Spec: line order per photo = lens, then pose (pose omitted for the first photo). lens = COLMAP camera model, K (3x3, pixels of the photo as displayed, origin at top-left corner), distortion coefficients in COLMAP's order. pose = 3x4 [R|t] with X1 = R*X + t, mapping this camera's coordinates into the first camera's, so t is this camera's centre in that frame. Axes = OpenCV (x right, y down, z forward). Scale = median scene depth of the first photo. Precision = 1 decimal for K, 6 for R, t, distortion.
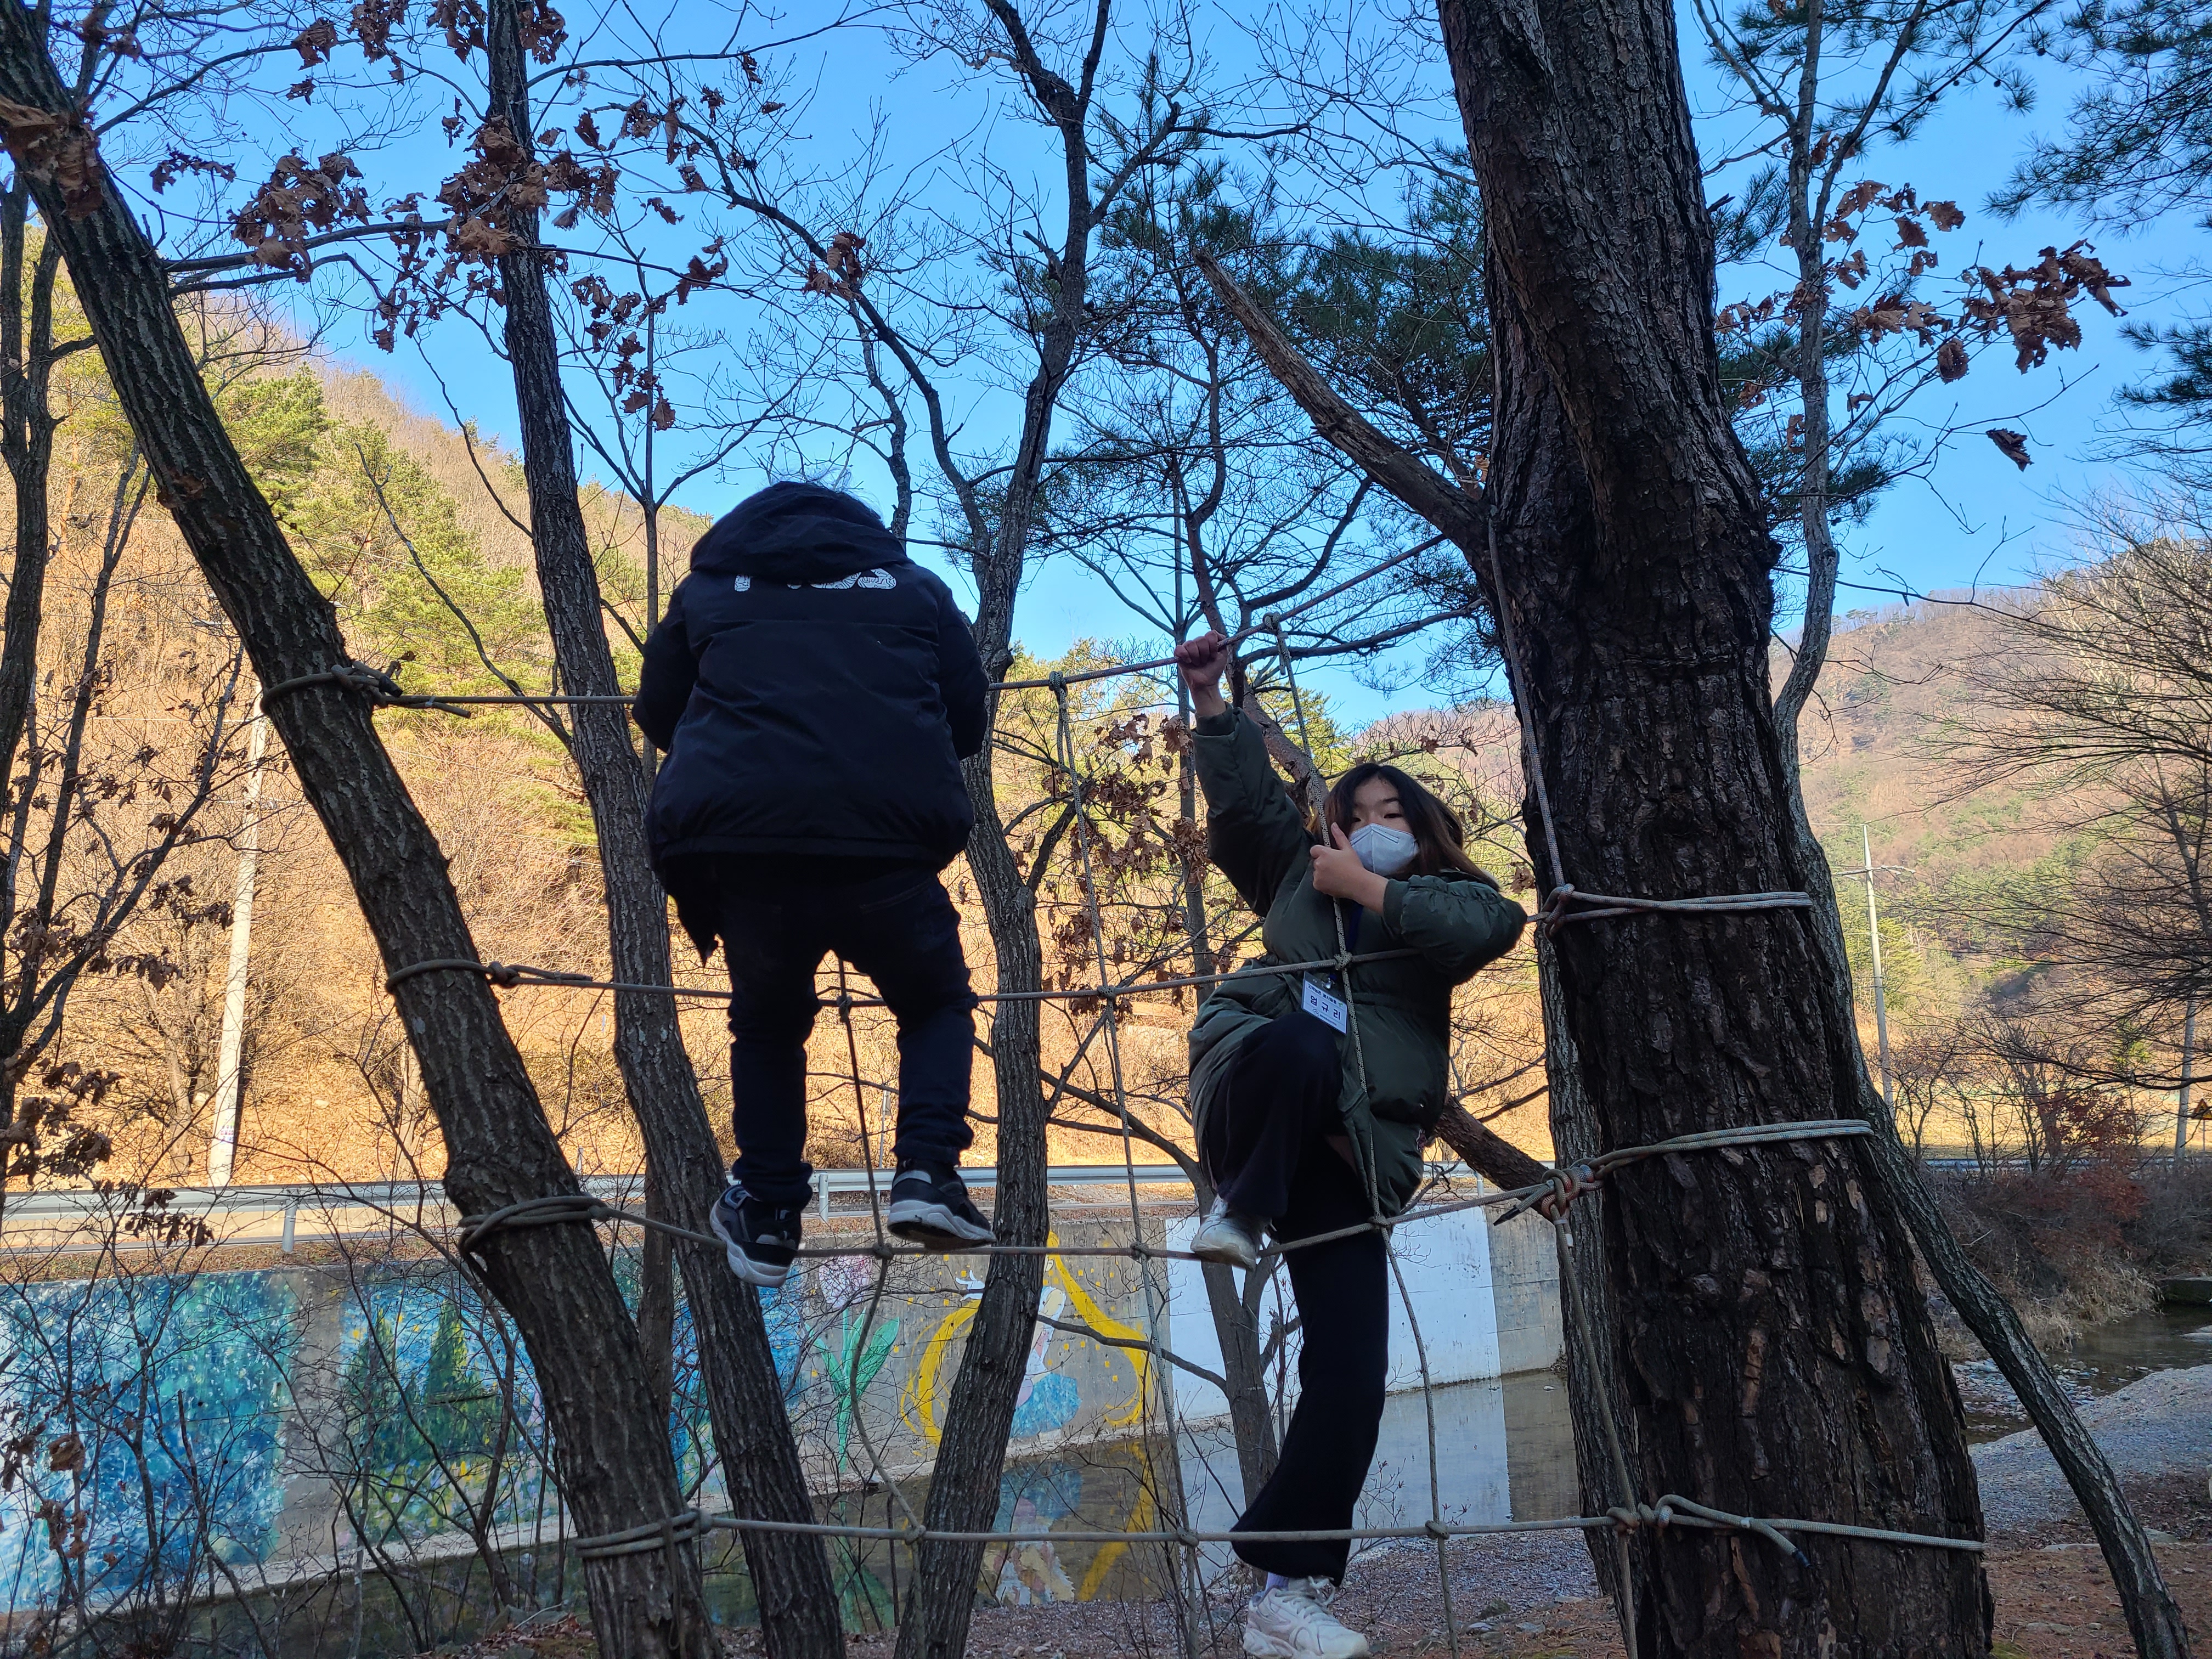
lens RADIAL K [[1675.4, 0, 1106.0], [0, 1675.4, 829.5], [0, 0, 1]] dist [0.078545, -0.069283]
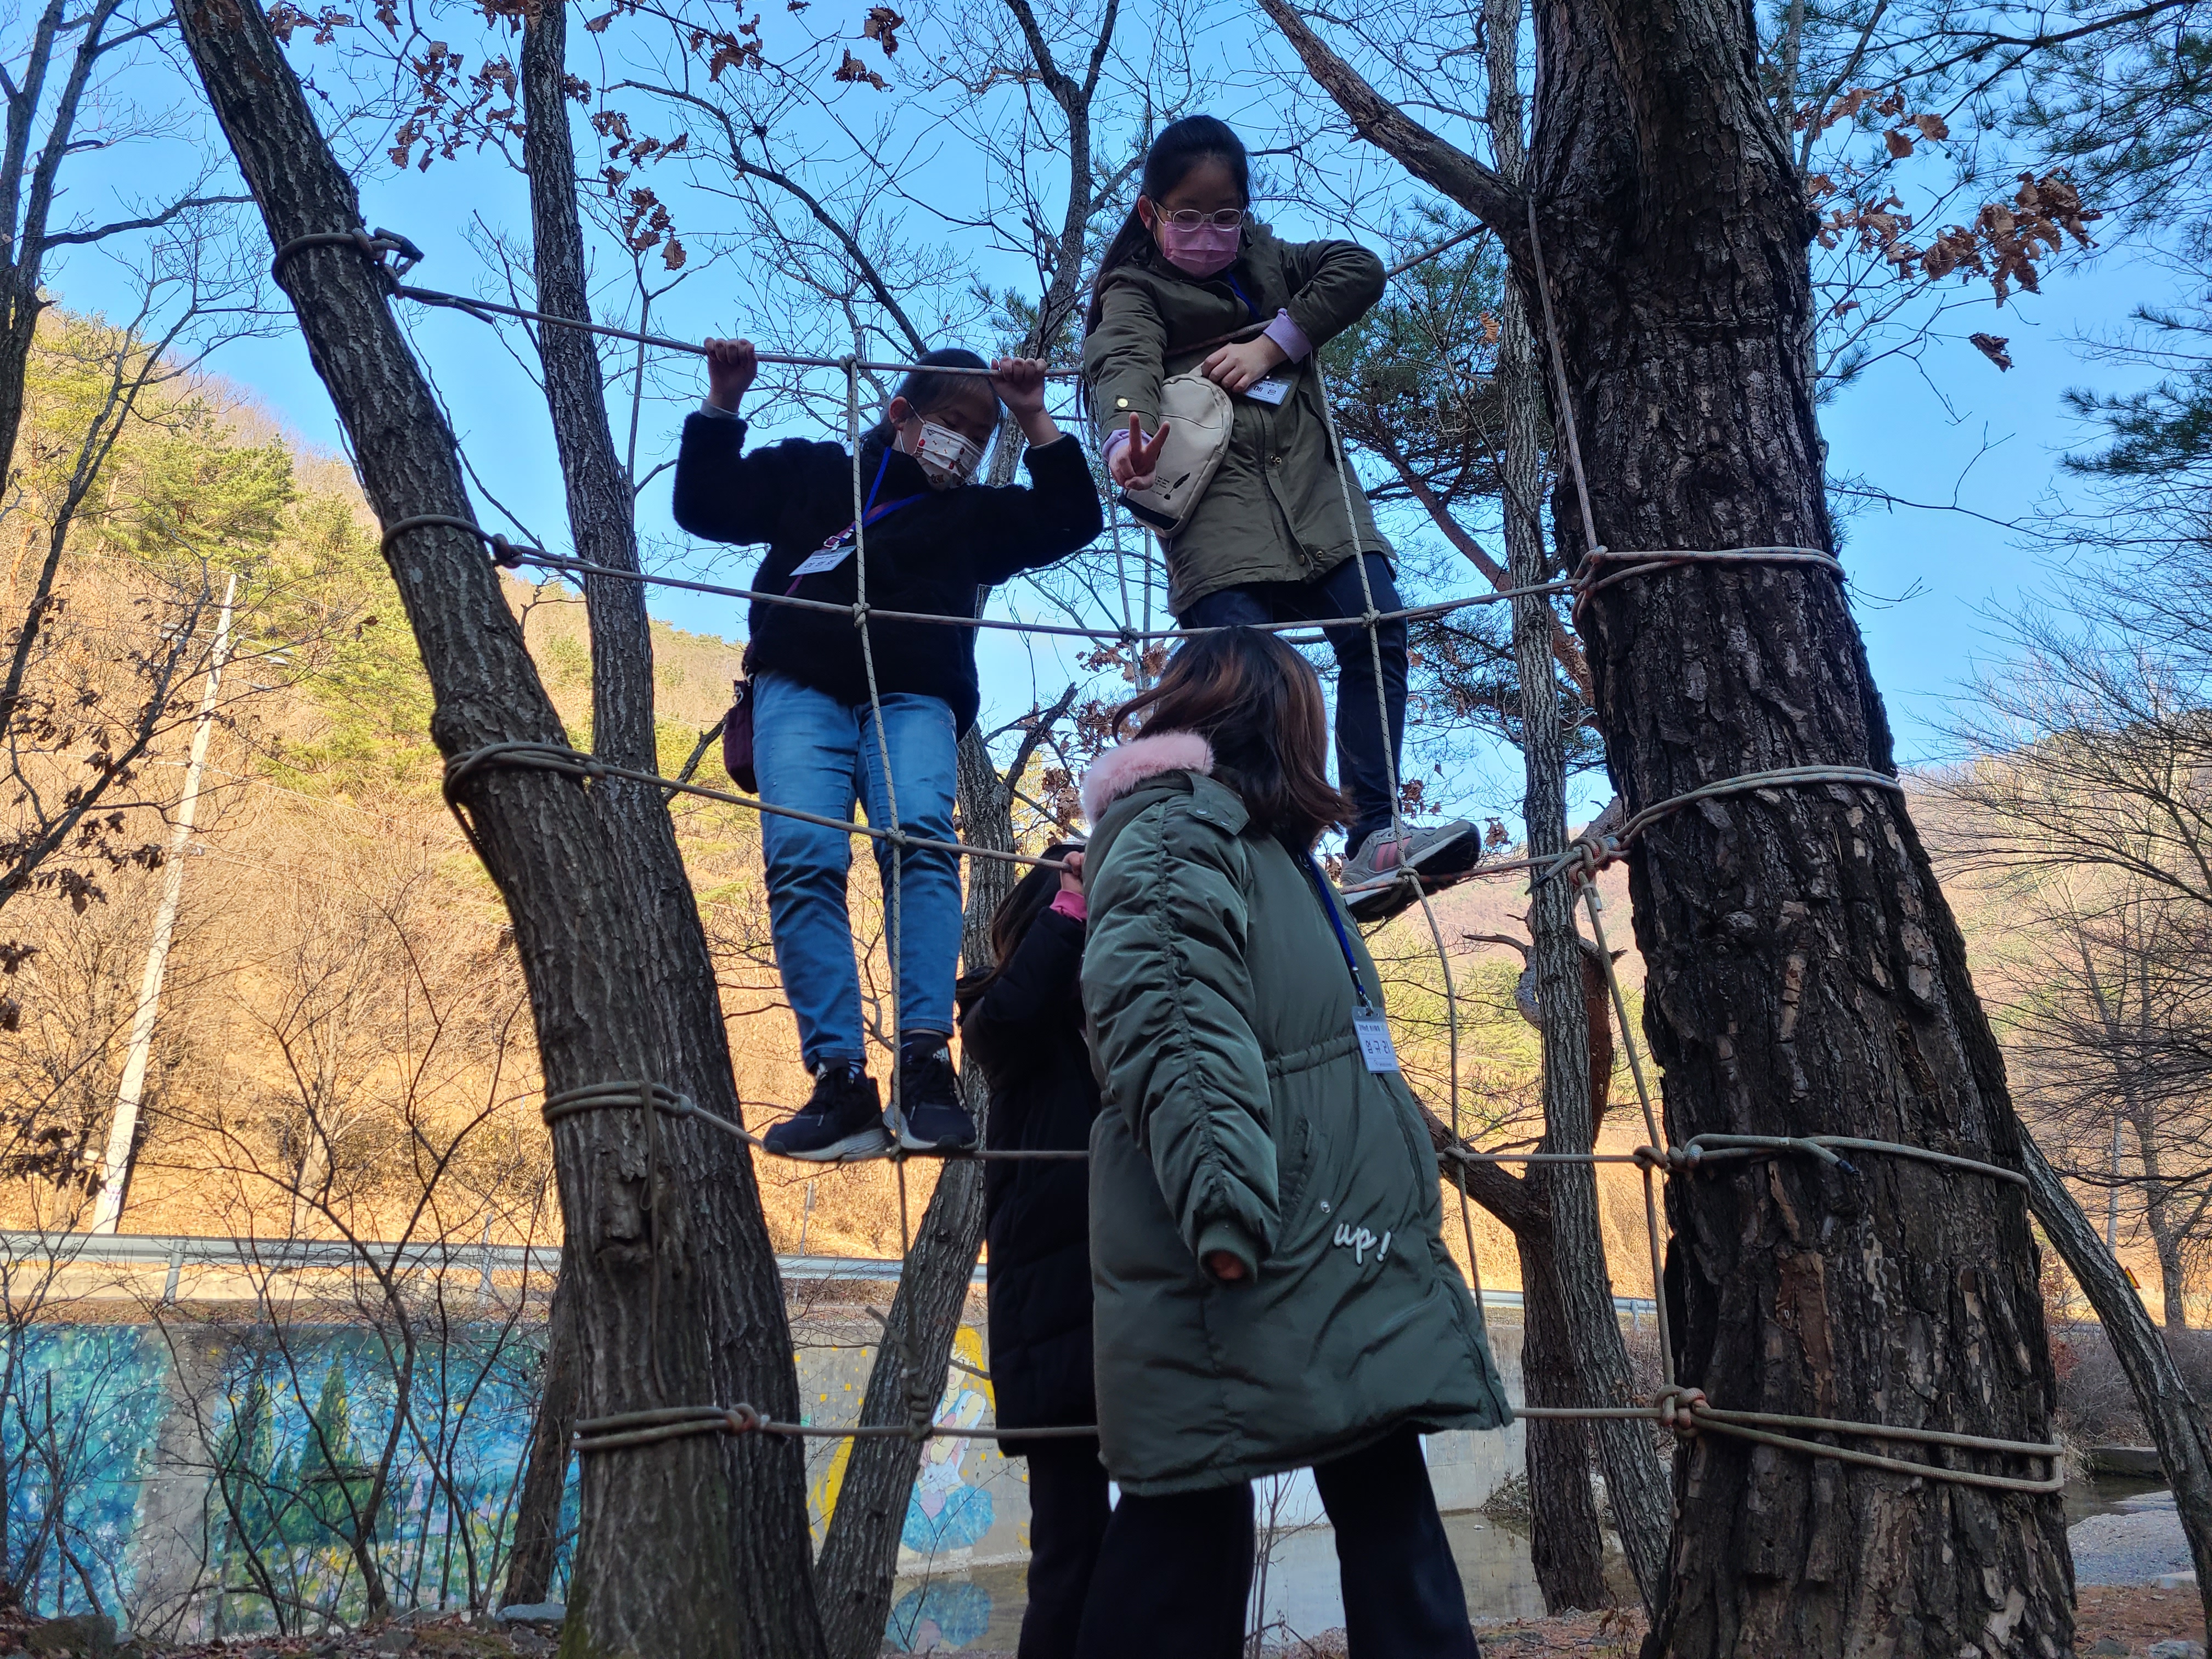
lens RADIAL K [[1670.0, 0, 1113.3], [0, 1670.0, 795.0], [0, 0, 1]] dist [0.080324, -0.068307]
pose [[0.998008, 0.051432, 0.036548, -0.023136], [-0.047291, 0.993208, -0.106310, 0.175086], [-0.041767, 0.104369, 0.993661, 0.029353]]
